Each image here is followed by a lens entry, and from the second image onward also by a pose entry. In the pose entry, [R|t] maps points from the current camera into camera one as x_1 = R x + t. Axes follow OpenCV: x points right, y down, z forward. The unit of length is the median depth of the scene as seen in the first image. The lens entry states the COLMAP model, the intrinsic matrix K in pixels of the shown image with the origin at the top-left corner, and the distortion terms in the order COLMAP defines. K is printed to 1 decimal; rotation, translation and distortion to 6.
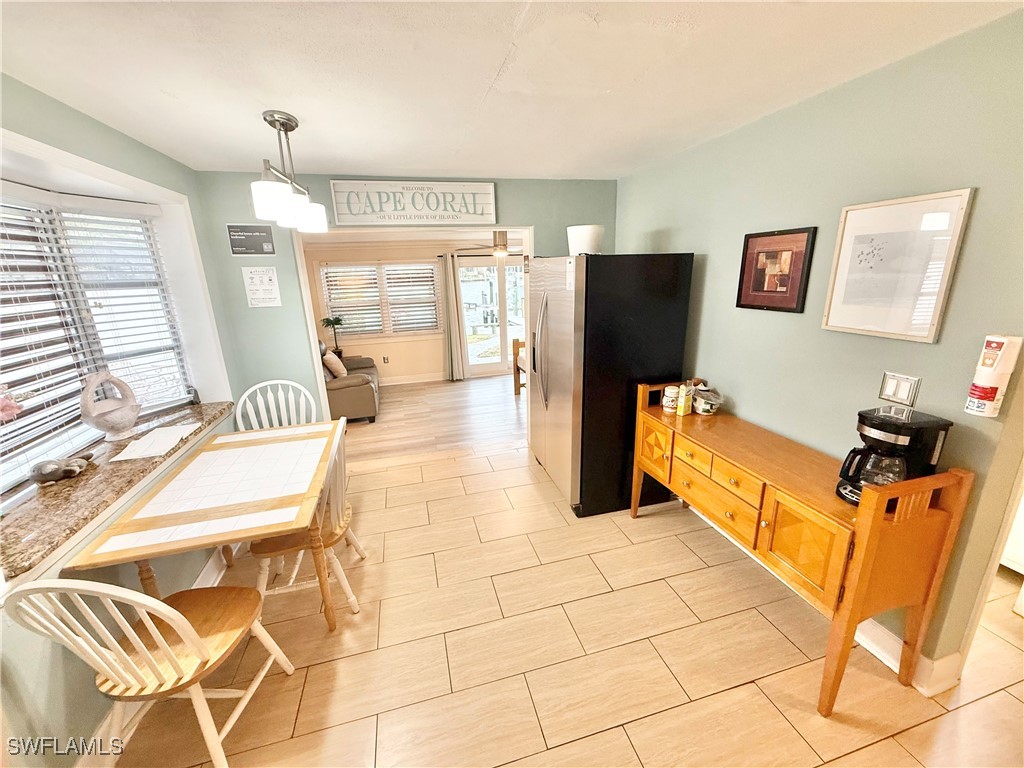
lens RADIAL K [[408.8, 0, 511.3], [0, 408.8, 384.4], [0, 0, 1]] dist [0.001168, -0.000100]
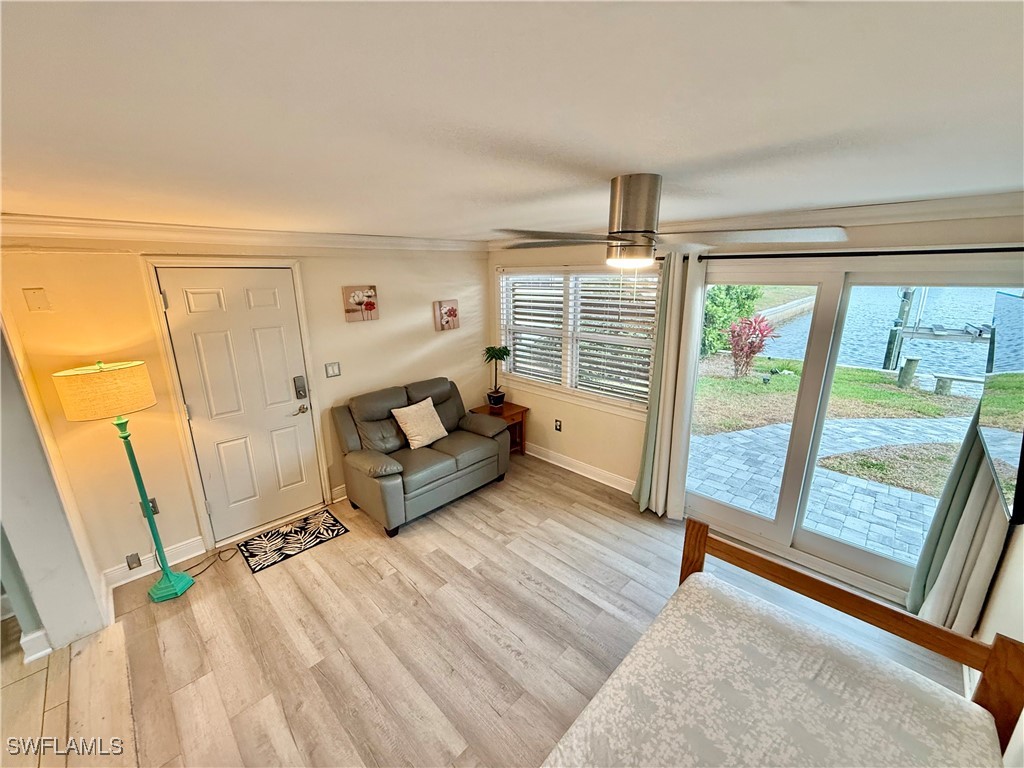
lens RADIAL K [[408.8, 0, 511.3], [0, 408.8, 384.4], [0, 0, 1]] dist [0.001168, -0.000100]
pose [[0.504198, 0.250968, -0.826317, 0.161423], [-0.236855, 0.960337, 0.147150, -0.207347], [0.830472, 0.121525, 0.543643, 0.633318]]
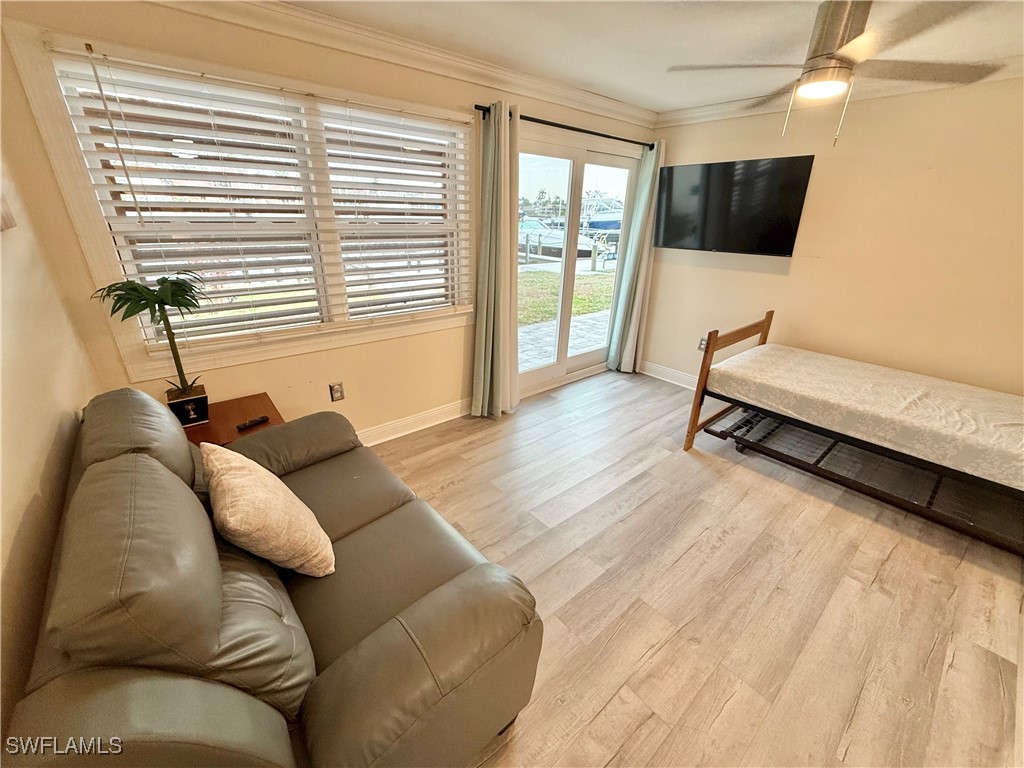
lens RADIAL K [[408.8, 0, 511.3], [0, 408.8, 384.4], [0, 0, 1]] dist [0.001168, -0.000100]
pose [[0.906063, -0.106703, 0.409469, -0.333484], [0.055403, 0.989268, 0.135198, -0.115631], [-0.419501, -0.099812, 0.902251, 0.638139]]
